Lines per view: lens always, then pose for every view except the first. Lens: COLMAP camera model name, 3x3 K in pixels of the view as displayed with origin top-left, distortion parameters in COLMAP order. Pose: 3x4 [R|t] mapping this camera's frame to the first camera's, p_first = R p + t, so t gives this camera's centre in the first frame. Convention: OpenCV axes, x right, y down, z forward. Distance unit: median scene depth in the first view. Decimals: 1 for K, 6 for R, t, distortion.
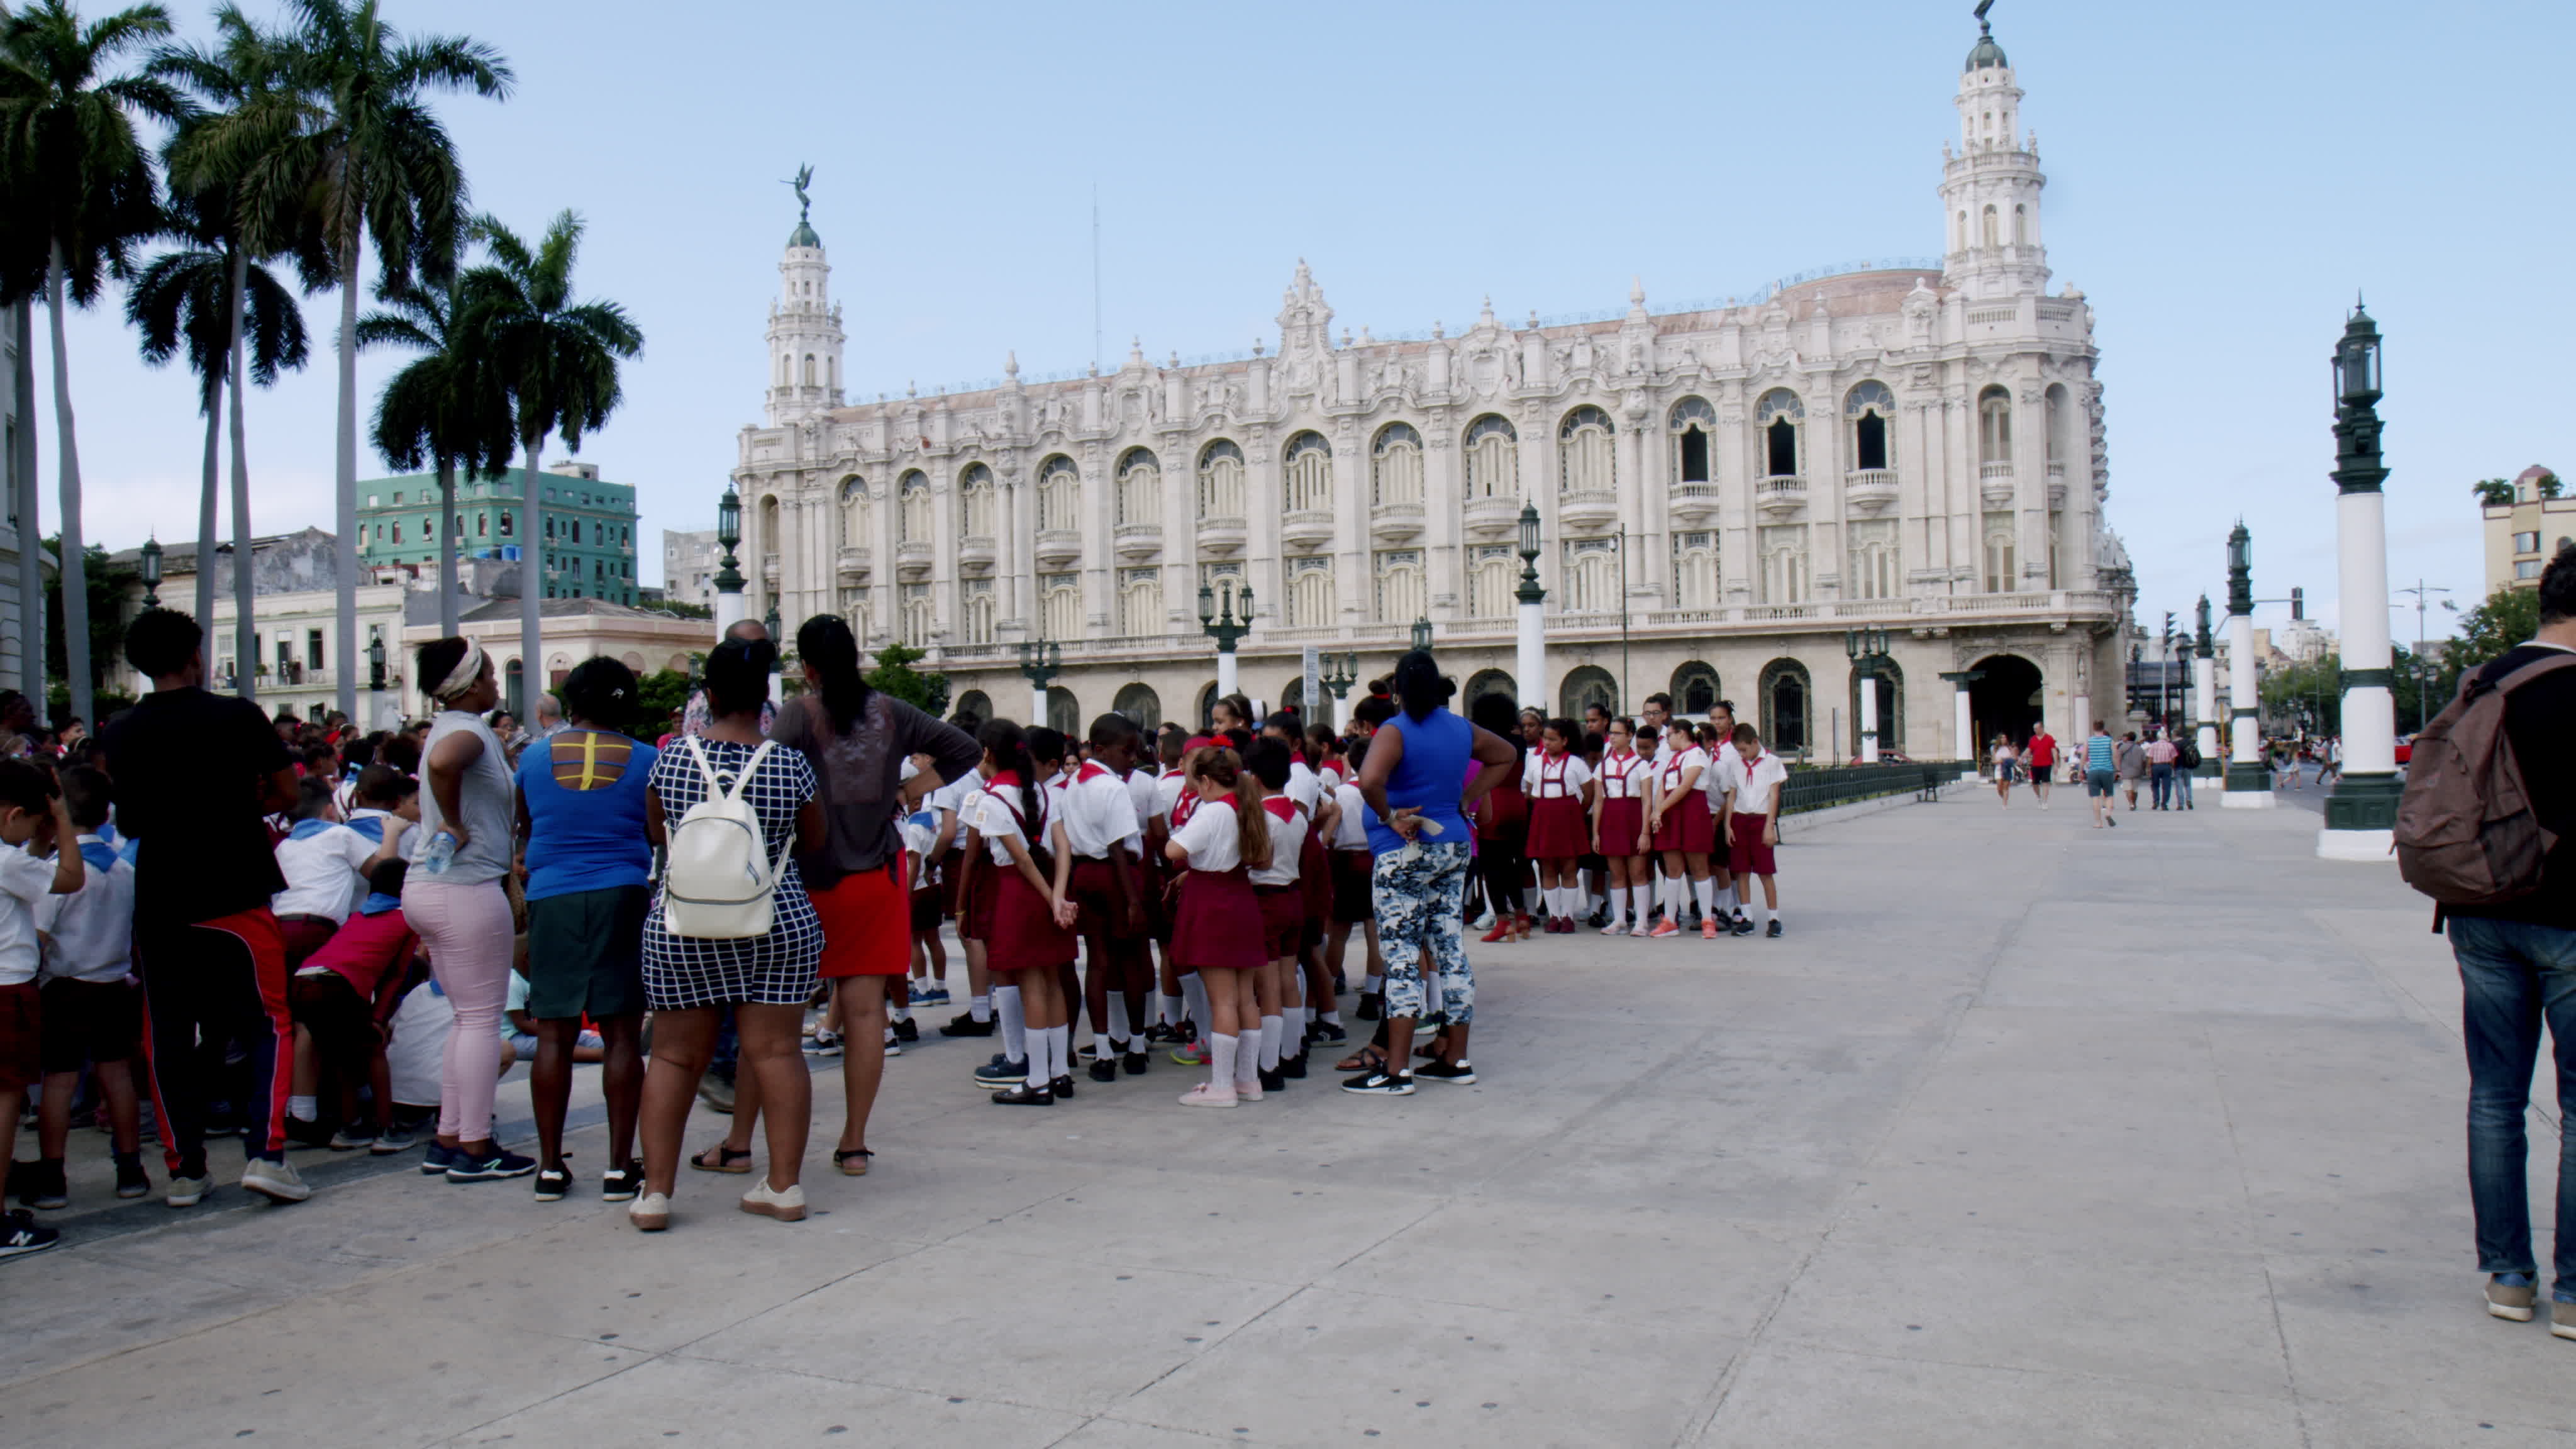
lens RADIAL K [[1932.2, 0, 1295.8], [0, 1932.2, 741.9], [0, 0, 1]] dist [-0.092877, 0.041415]
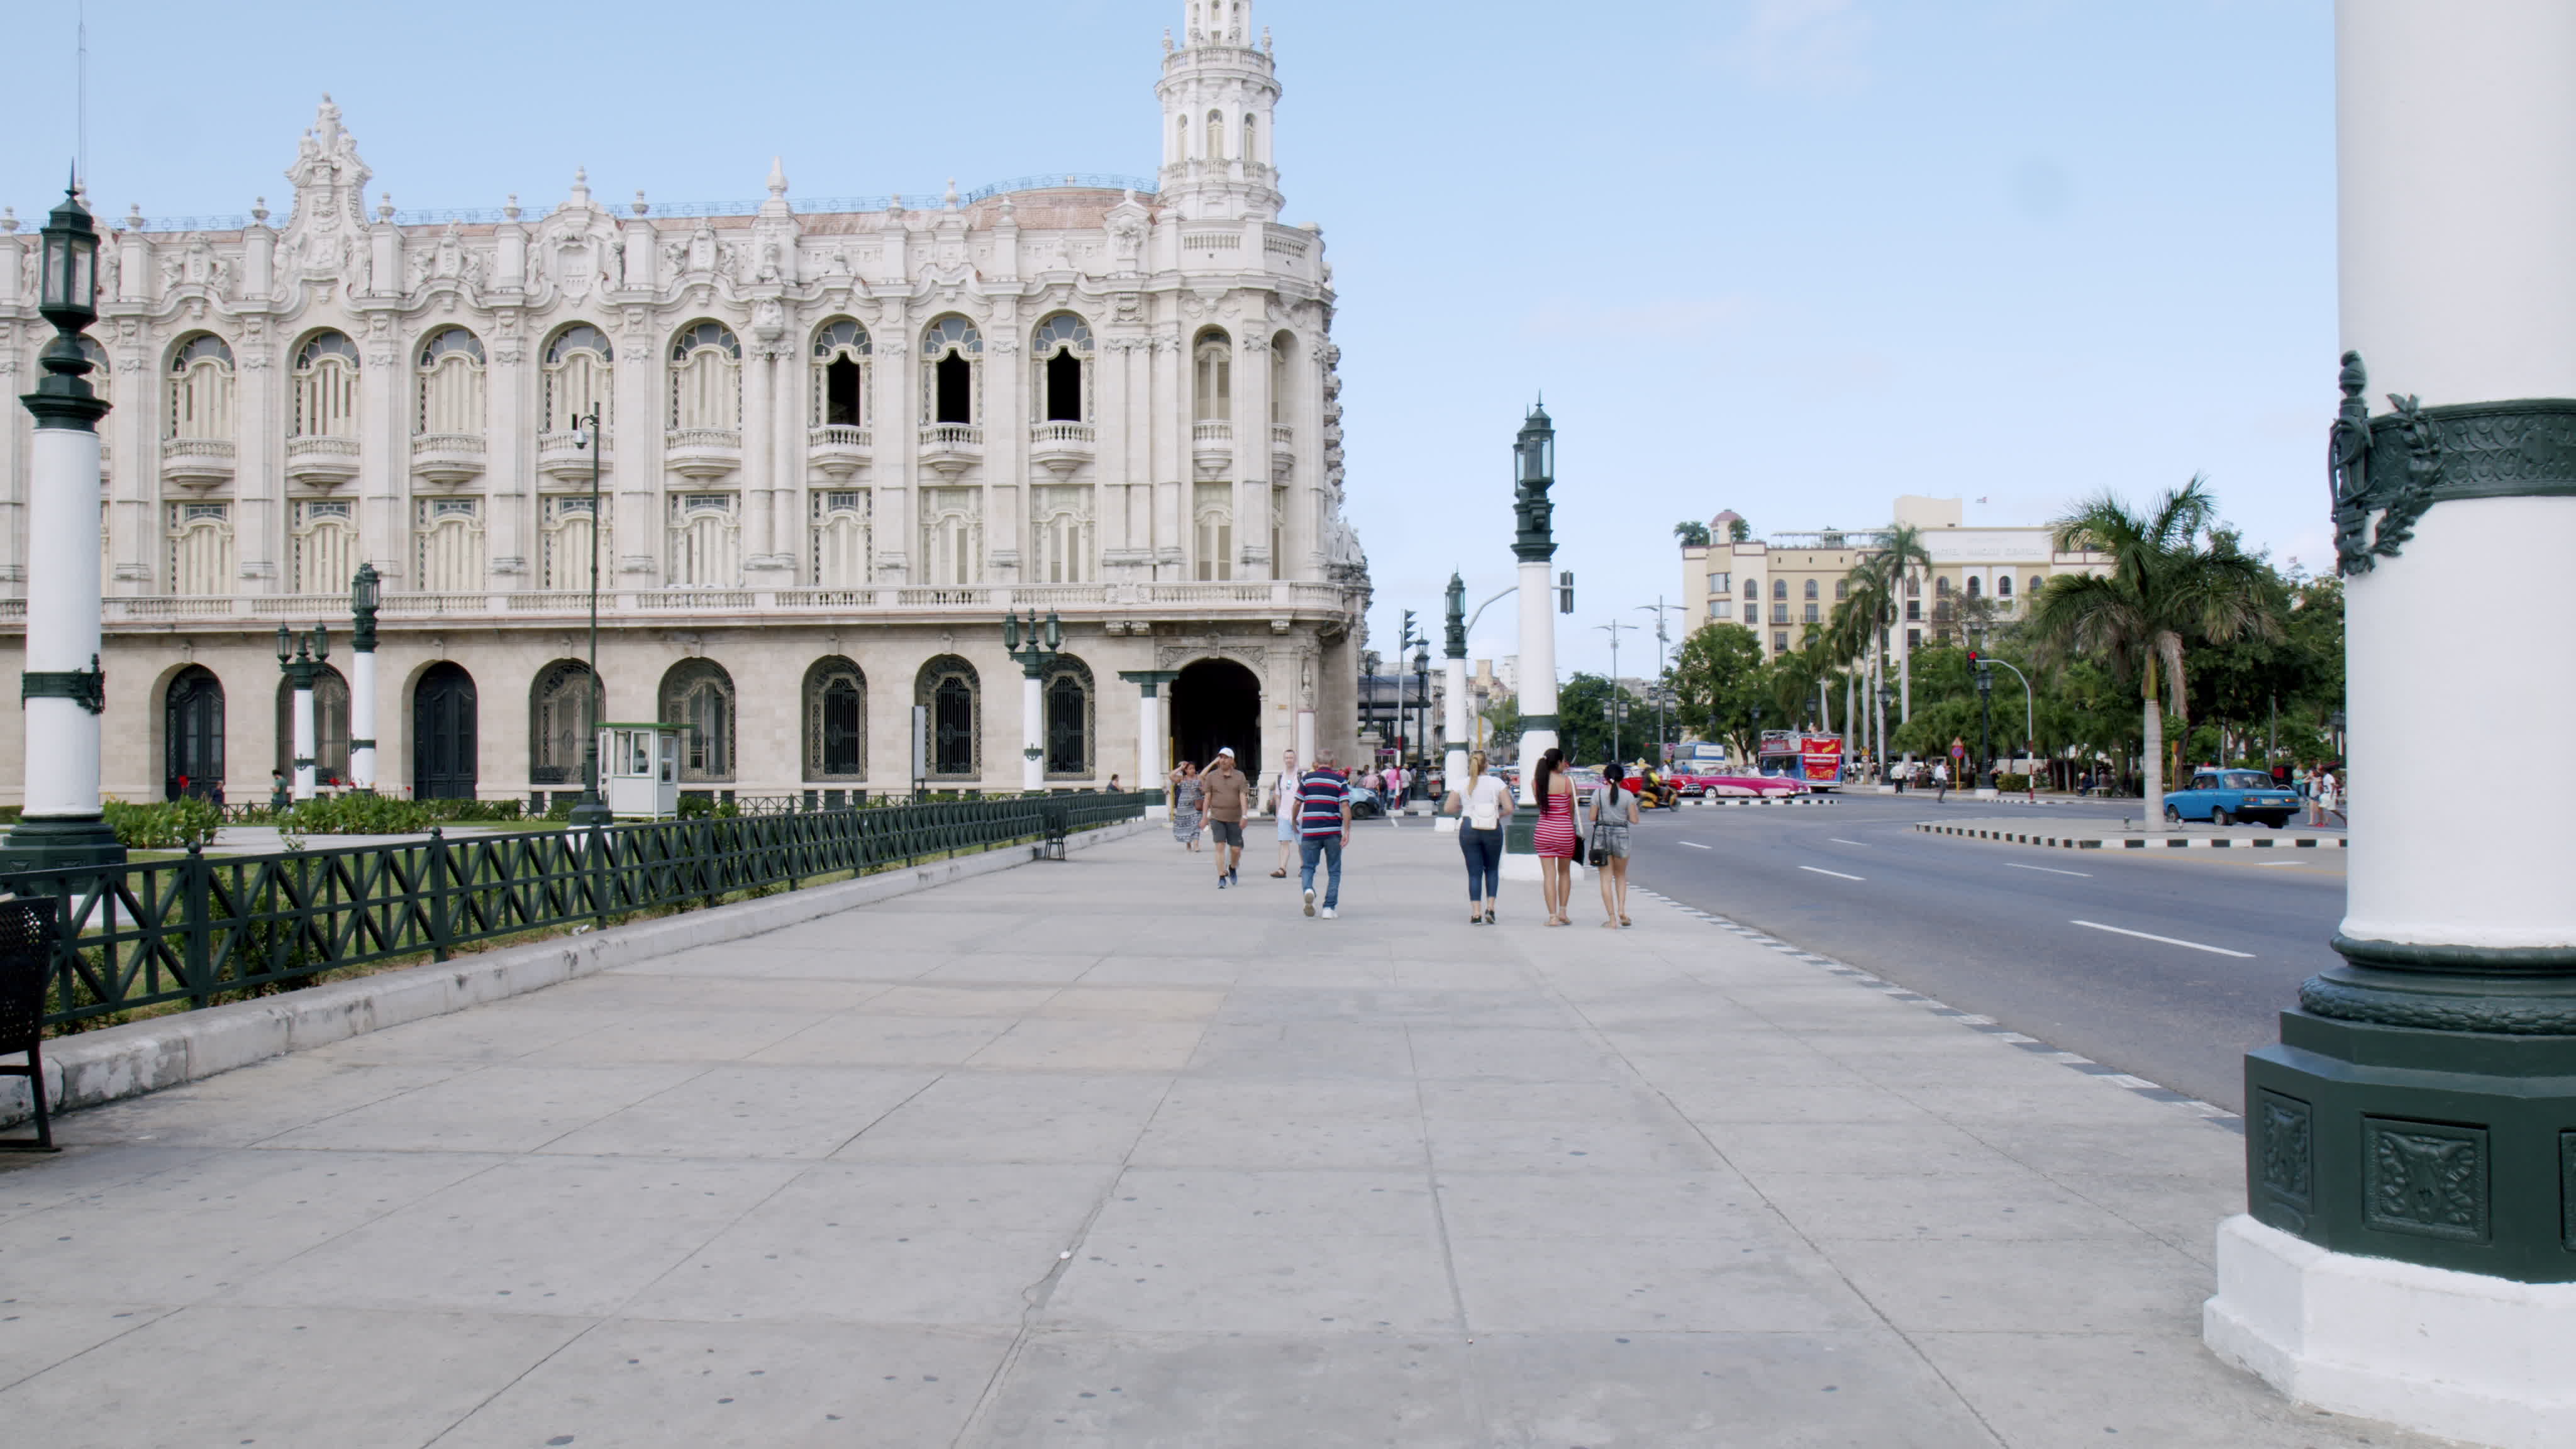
lens RADIAL K [[1786.3, 0, 1284.9], [0, 1786.3, 765.2], [0, 0, 1]] dist [-0.068089, 0.000322]
pose [[0.928467, 0.016341, 0.371054, 0.110004], [-0.016266, 0.999862, -0.003332, 0.001597], [-0.371058, -0.002942, 0.928605, 0.266605]]
